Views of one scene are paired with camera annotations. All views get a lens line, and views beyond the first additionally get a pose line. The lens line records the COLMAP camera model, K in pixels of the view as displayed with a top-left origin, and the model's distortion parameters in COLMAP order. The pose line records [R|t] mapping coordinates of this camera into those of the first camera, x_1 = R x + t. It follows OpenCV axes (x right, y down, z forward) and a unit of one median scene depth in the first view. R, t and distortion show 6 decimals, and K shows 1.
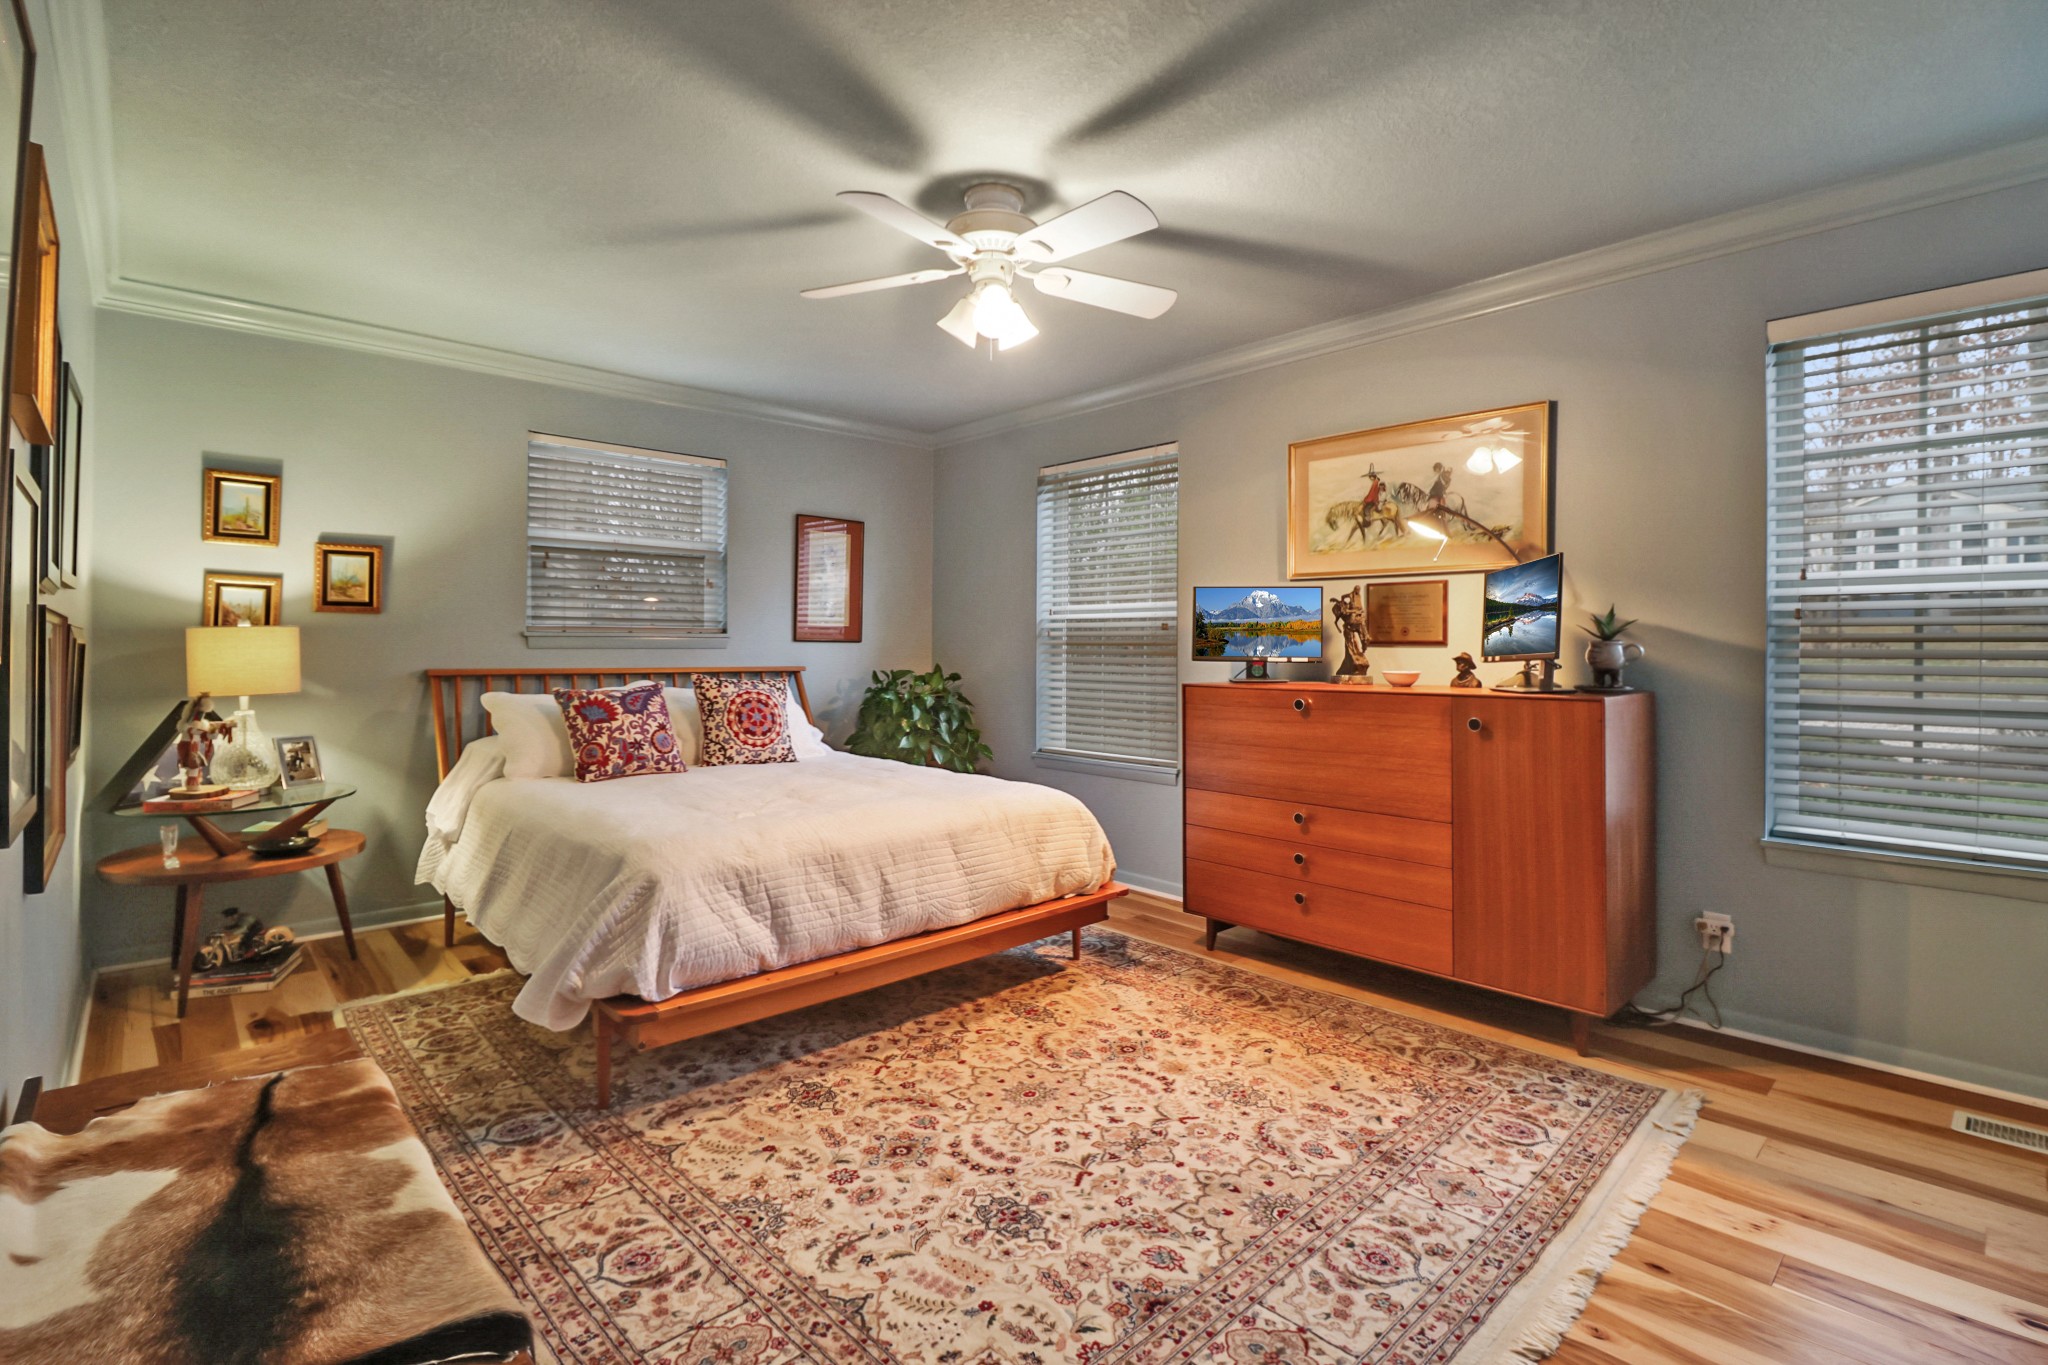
lens RADIAL K [[958.8, 0, 1039.6], [0, 958.8, 642.7], [0, 0, 1]] dist [-0.003722, -0.008666]
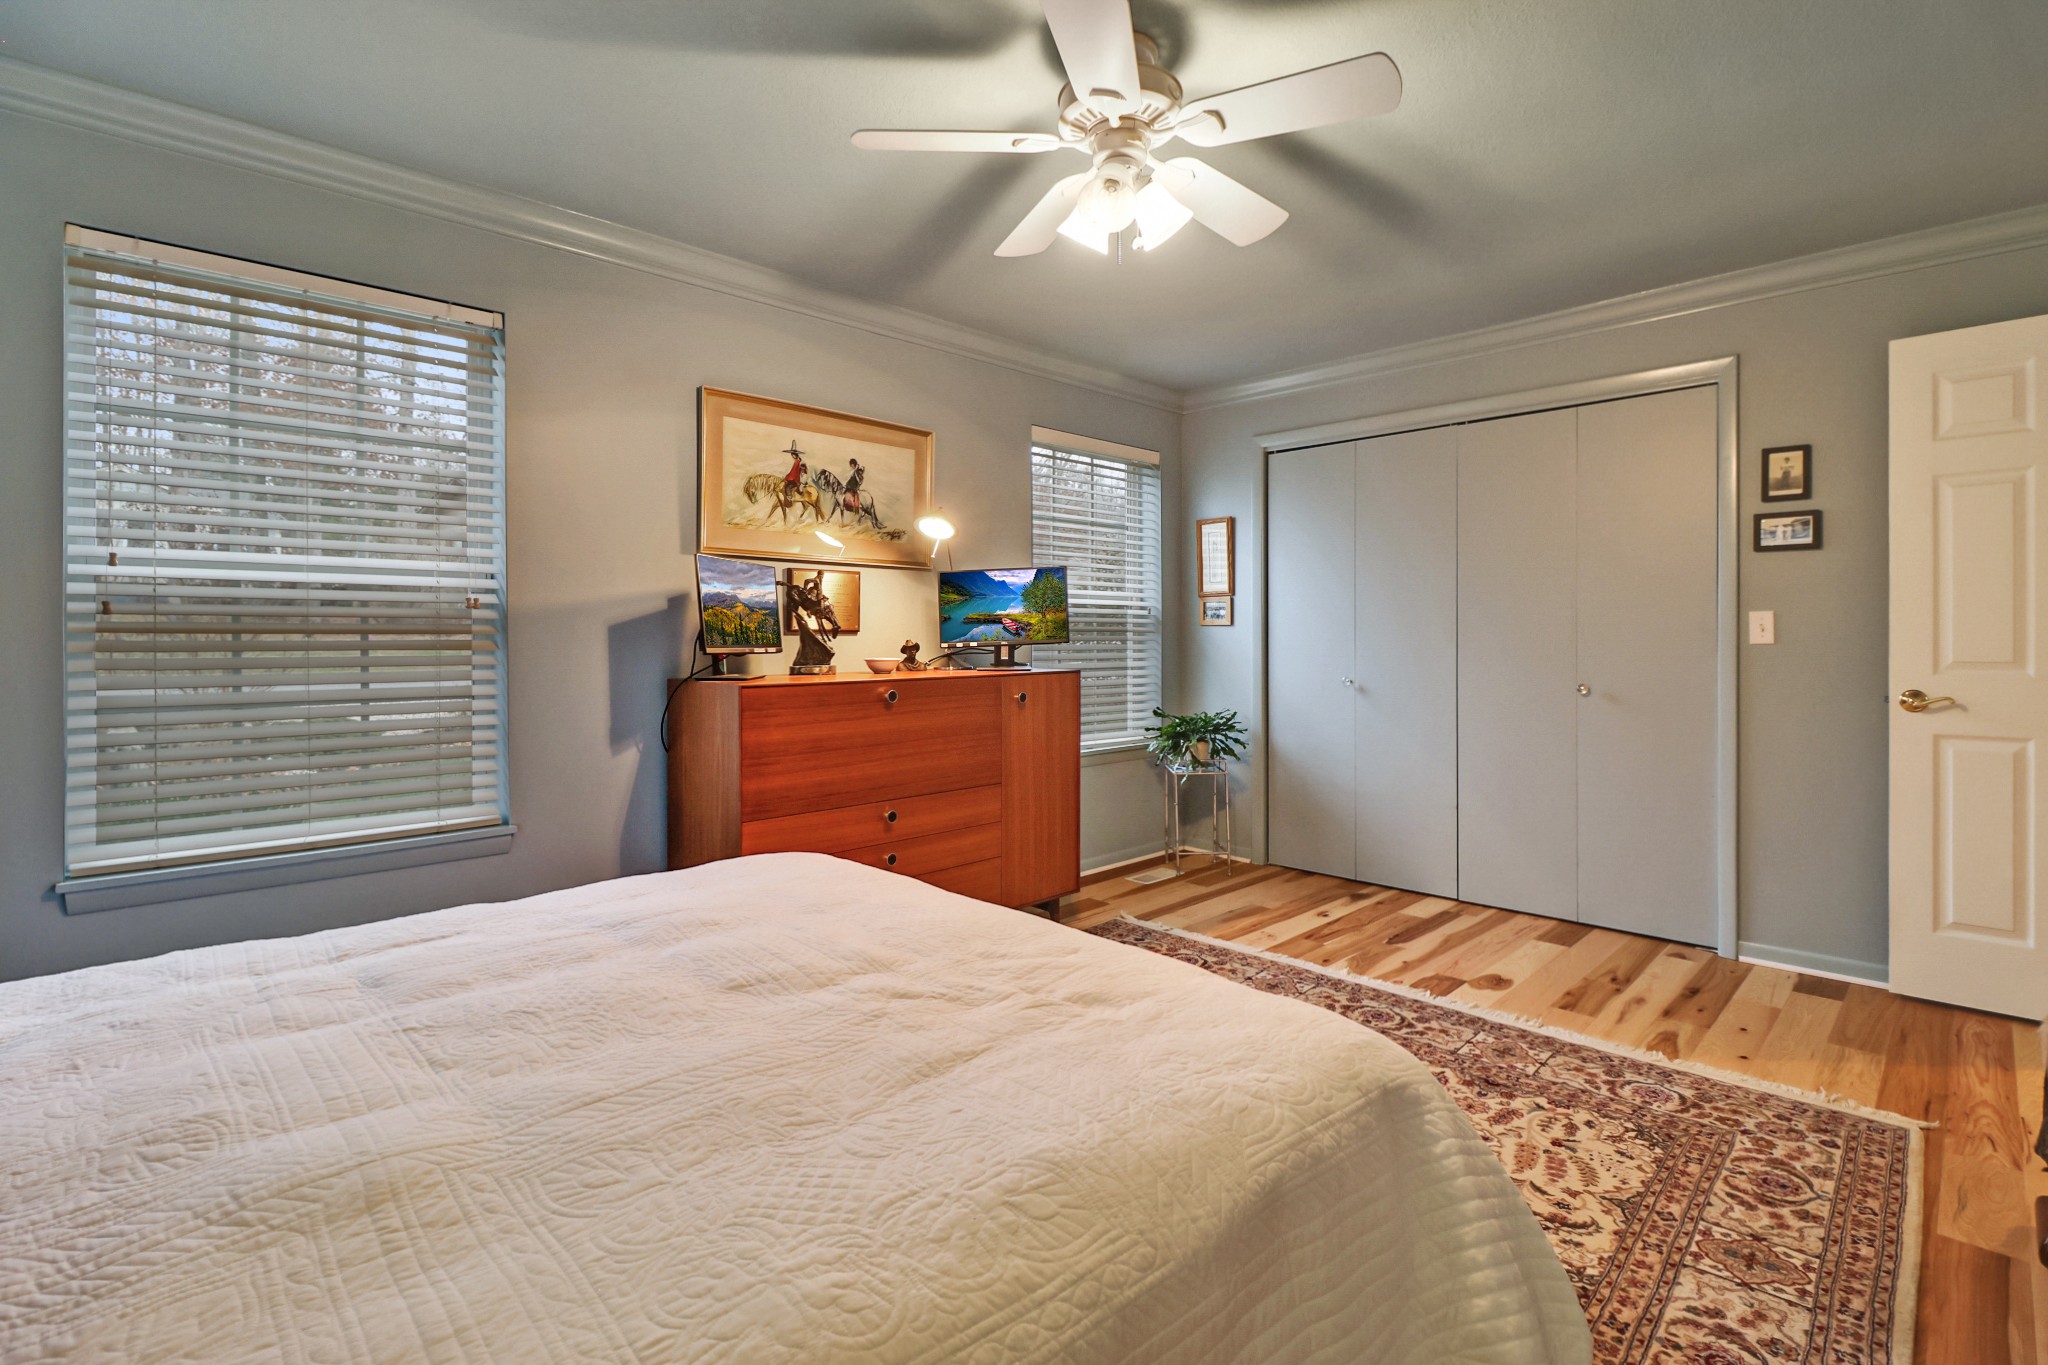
lens RADIAL K [[958.8, 0, 1024.4], [0, 958.8, 638.0], [0, 0, 1]] dist [-0.003722, -0.008666]
pose [[-0.028330, -0.002052, 0.999597, -1.071403], [-0.001672, 0.999997, 0.002005, 0.008418], [-0.999597, -0.001614, -0.028333, 1.424794]]
